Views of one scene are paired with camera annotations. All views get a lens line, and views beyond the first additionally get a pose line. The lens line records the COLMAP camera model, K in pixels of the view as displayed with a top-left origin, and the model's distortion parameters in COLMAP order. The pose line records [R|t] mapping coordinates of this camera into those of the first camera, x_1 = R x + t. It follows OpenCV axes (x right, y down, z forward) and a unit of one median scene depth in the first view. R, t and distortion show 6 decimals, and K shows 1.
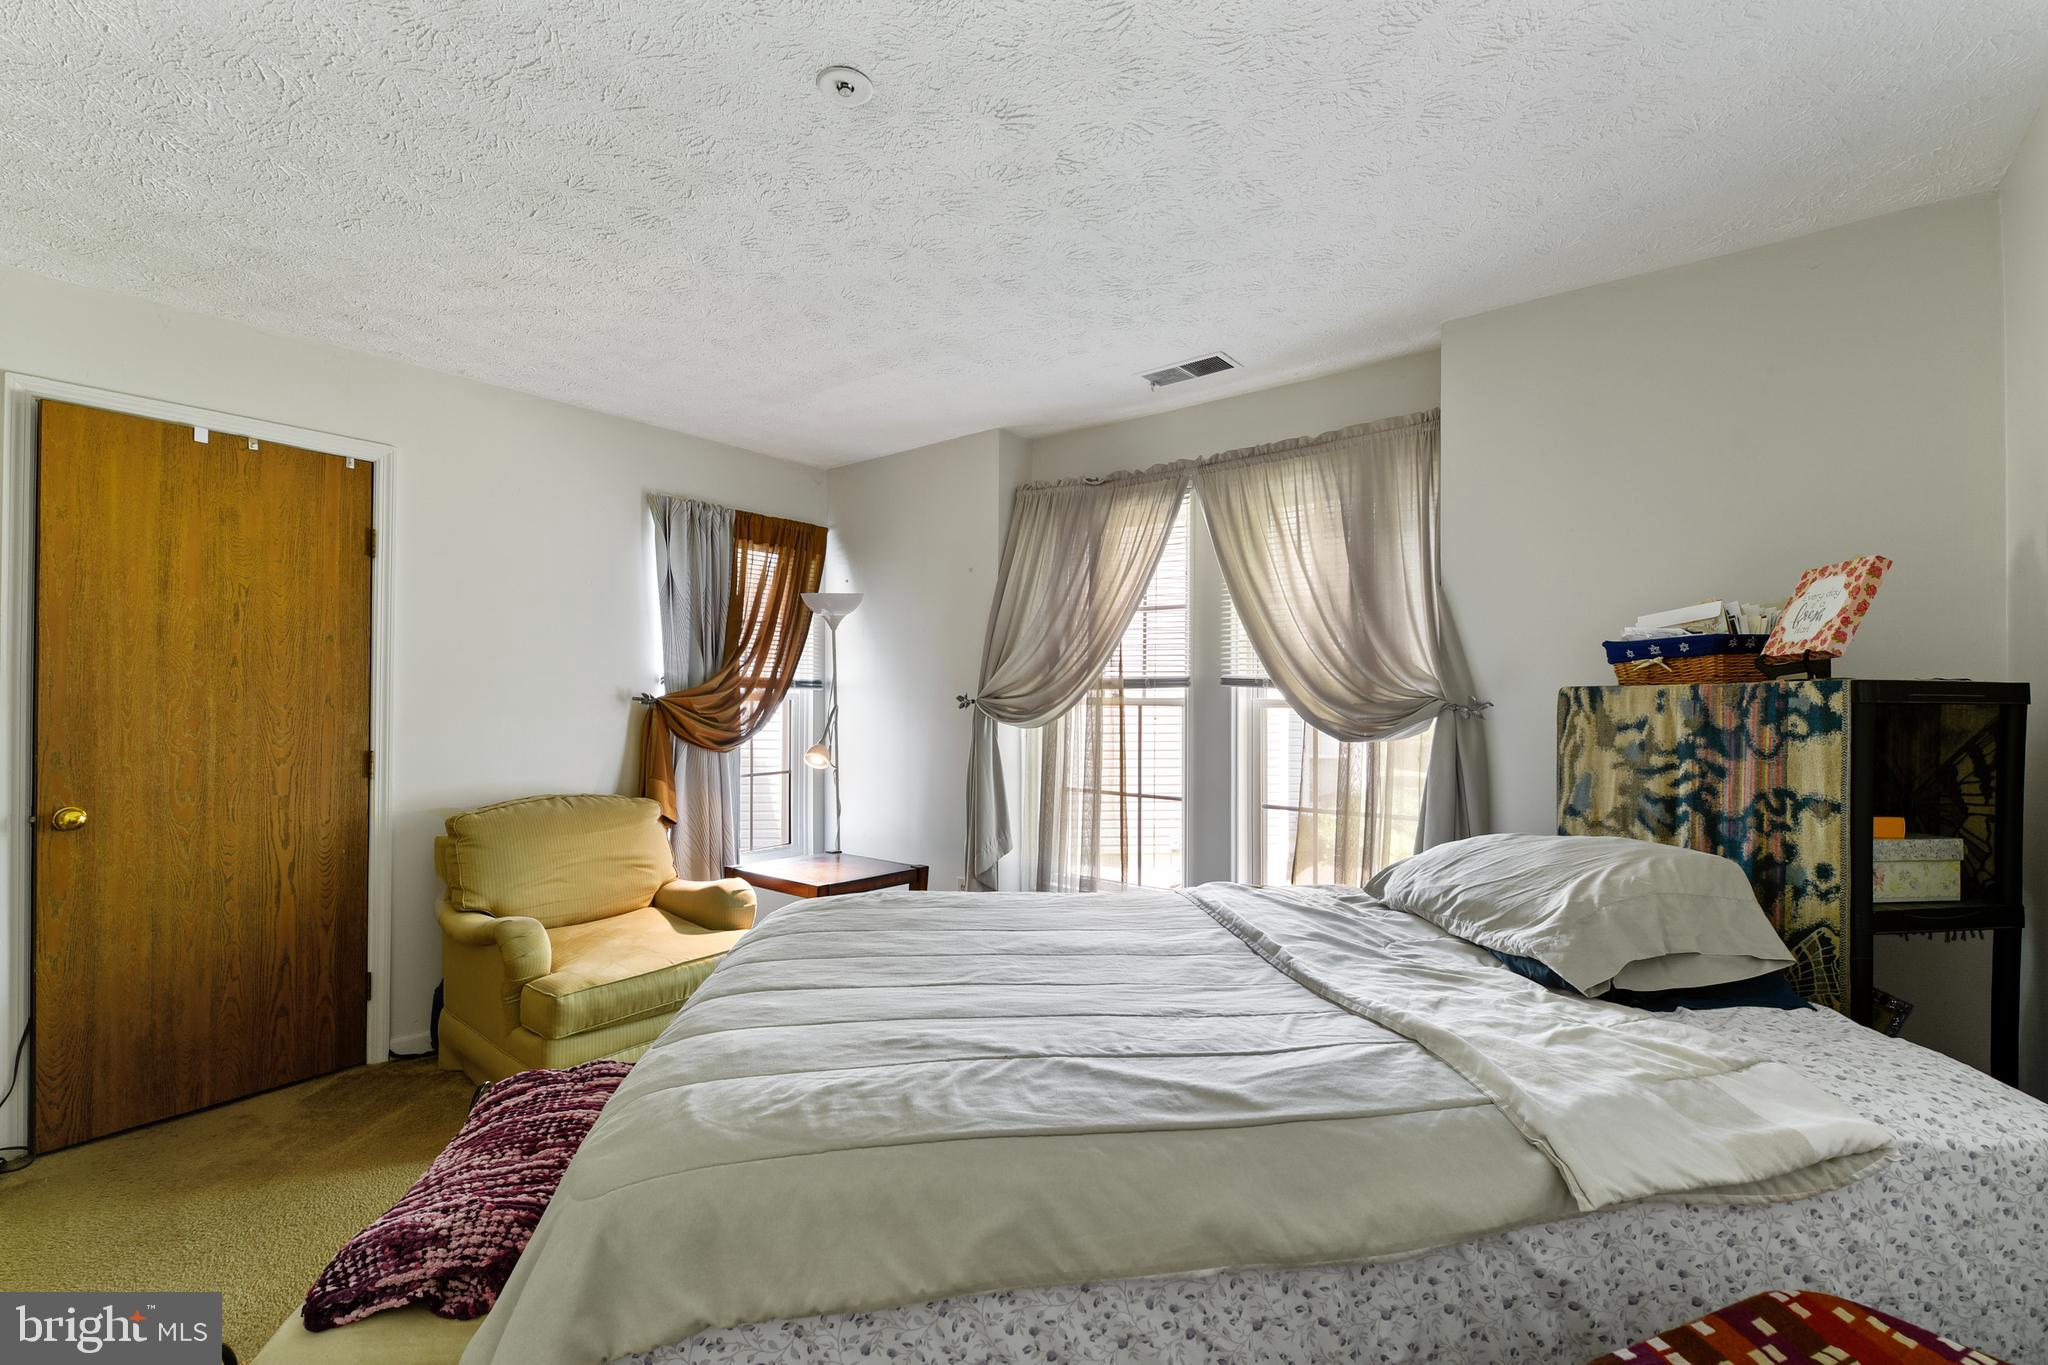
lens RADIAL K [[889.3, 0, 1028.0], [0, 889.3, 685.4], [0, 0, 1]] dist [0.001462, -0.000020]
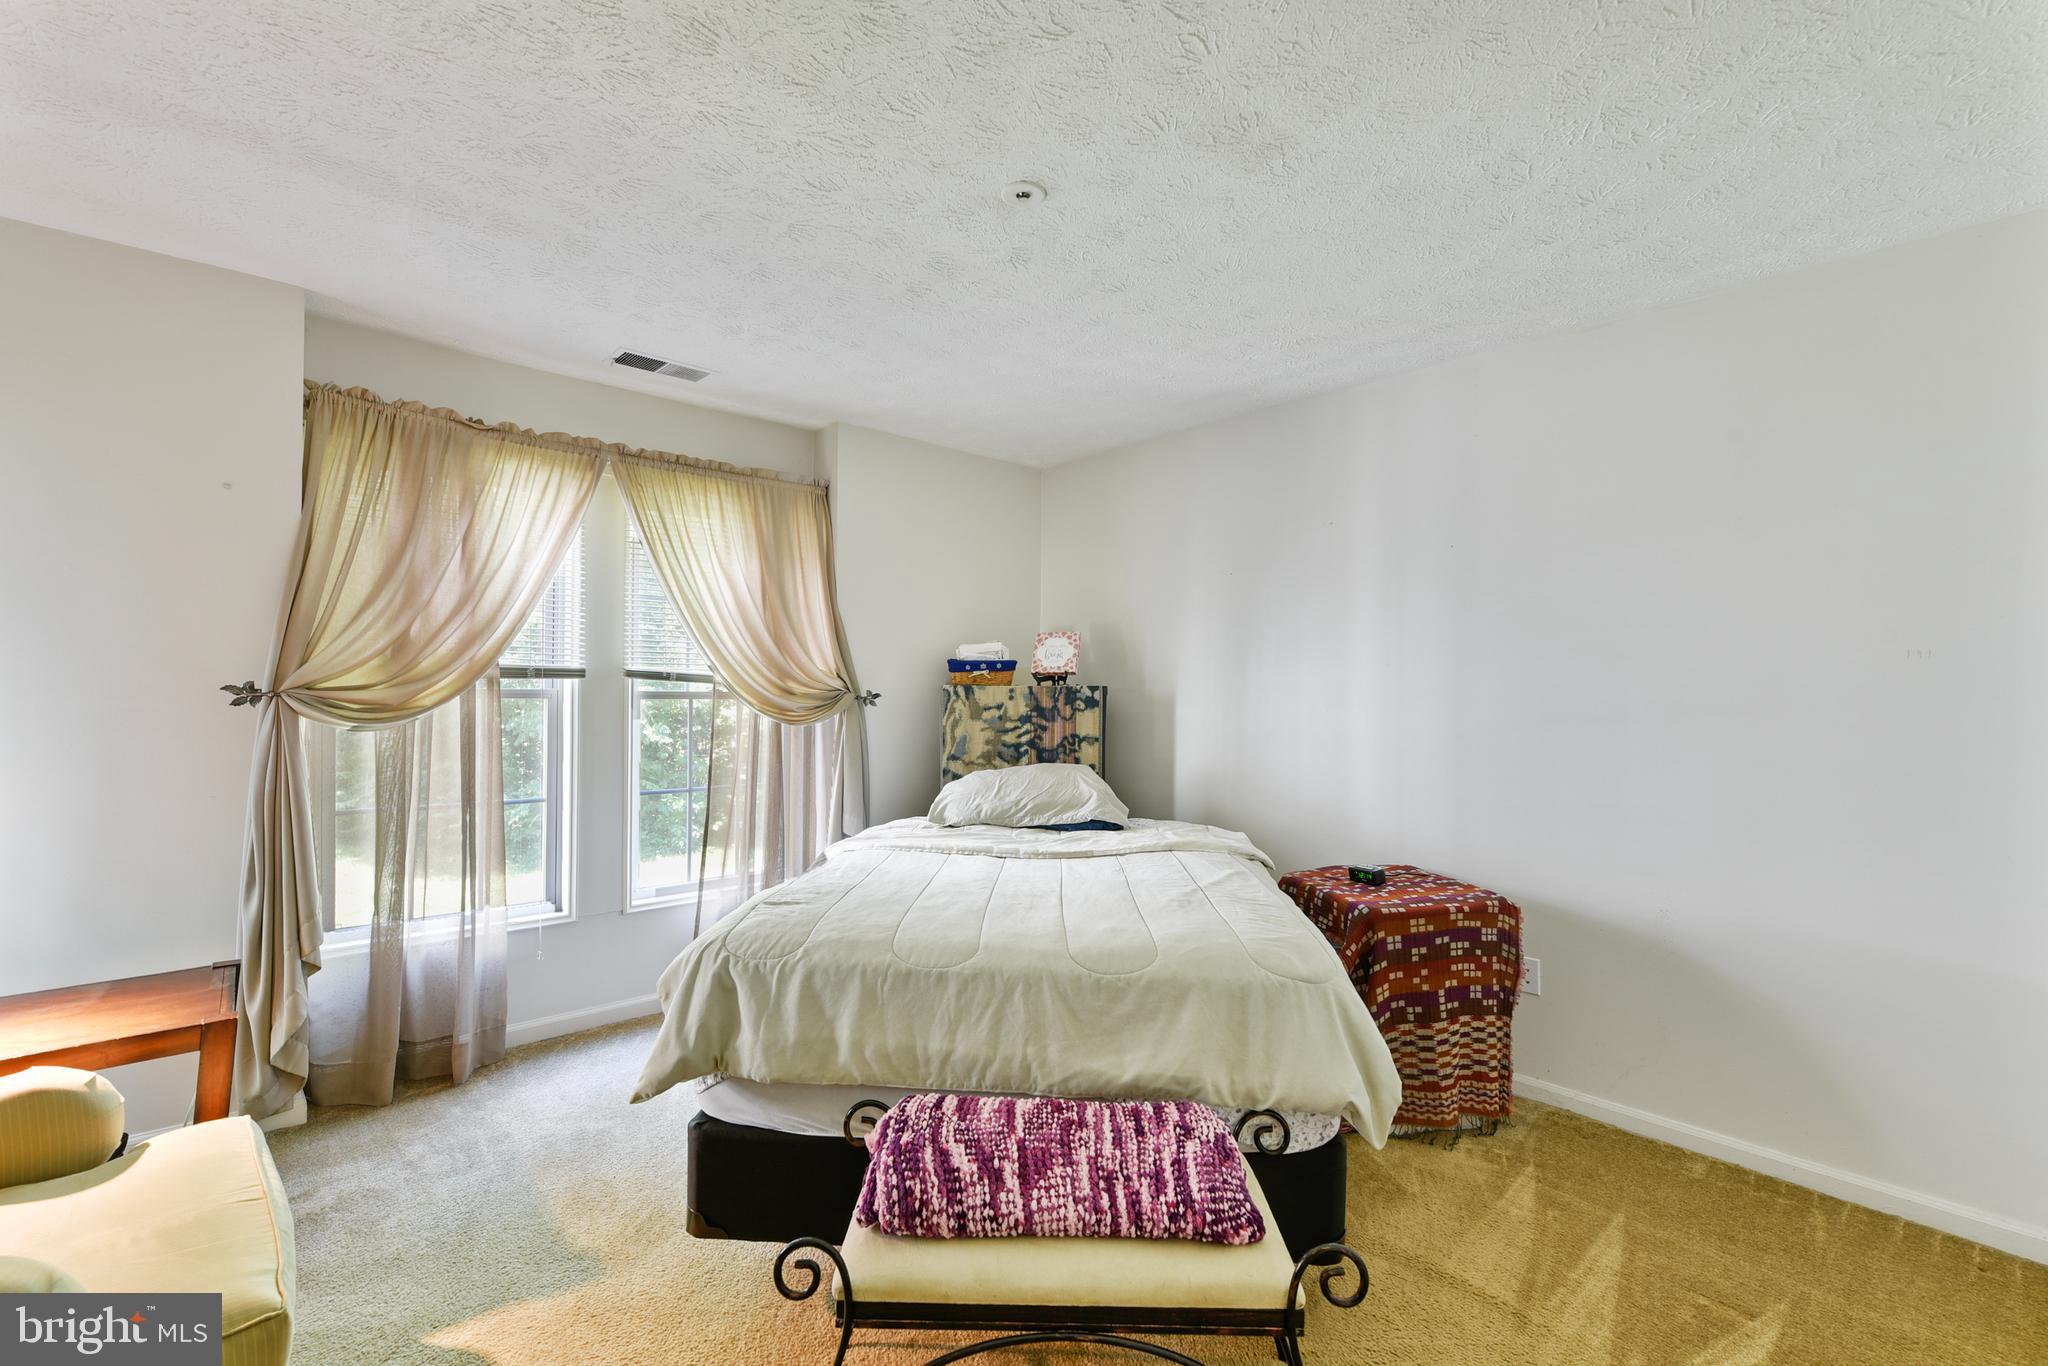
lens RADIAL K [[889.3, 0, 1029.7], [0, 889.3, 685.6], [0, 0, 1]] dist [0.001462, -0.000020]
pose [[0.153038, 0.003945, 0.988212, -1.177139], [-0.022089, 0.999756, -0.000571, -0.000622], [-0.987973, -0.021741, 0.153088, 0.660743]]
